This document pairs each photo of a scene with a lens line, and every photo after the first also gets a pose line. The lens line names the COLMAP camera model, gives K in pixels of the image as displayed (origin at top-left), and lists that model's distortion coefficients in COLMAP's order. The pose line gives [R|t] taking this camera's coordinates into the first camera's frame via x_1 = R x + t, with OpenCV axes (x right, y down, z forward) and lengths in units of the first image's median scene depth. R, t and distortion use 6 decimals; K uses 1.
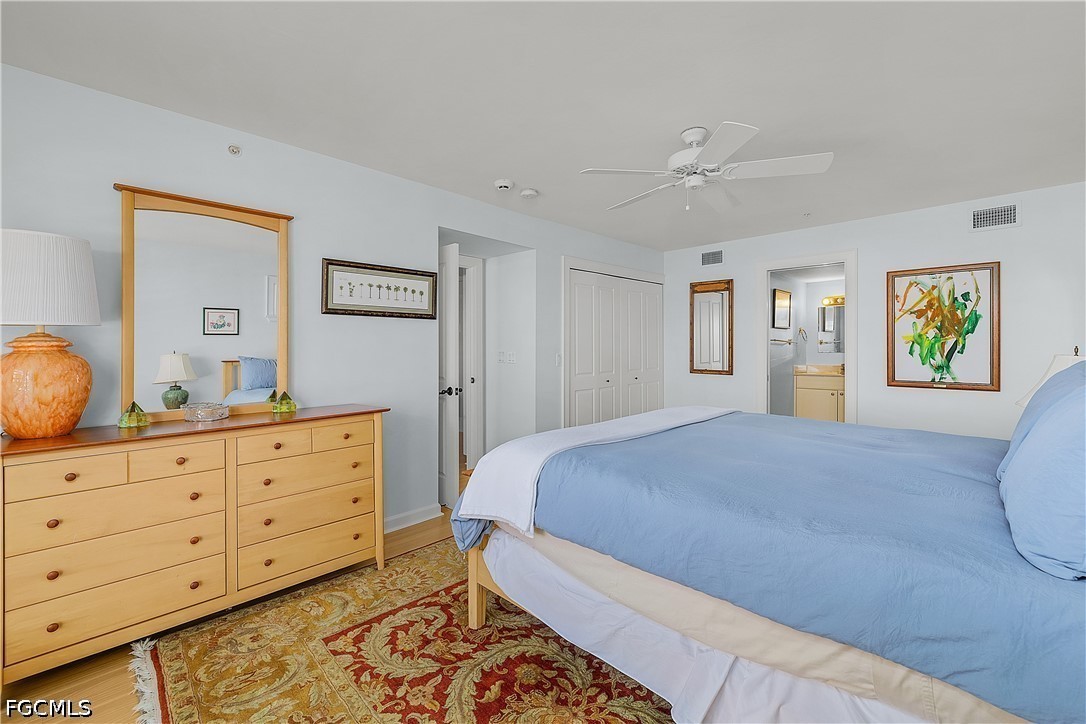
lens RADIAL K [[459.3, 0, 540.7], [0, 459.3, 348.6], [0, 0, 1]] dist [0.000806, -0.000028]
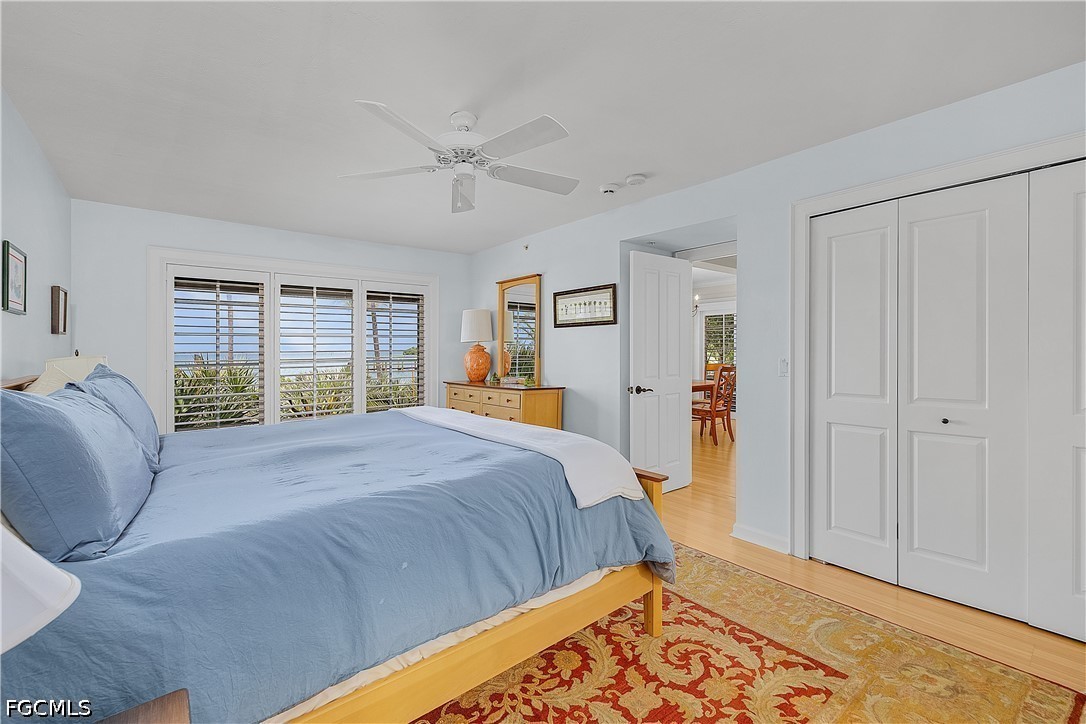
lens RADIAL K [[459.3, 0, 540.7], [0, 459.3, 348.6], [0, 0, 1]] dist [0.000806, -0.000028]
pose [[-0.126920, -0.005699, -0.991897, 0.798776], [-0.007625, 0.999960, -0.004769, 0.002663], [0.991884, 0.006958, -0.126958, 0.837501]]
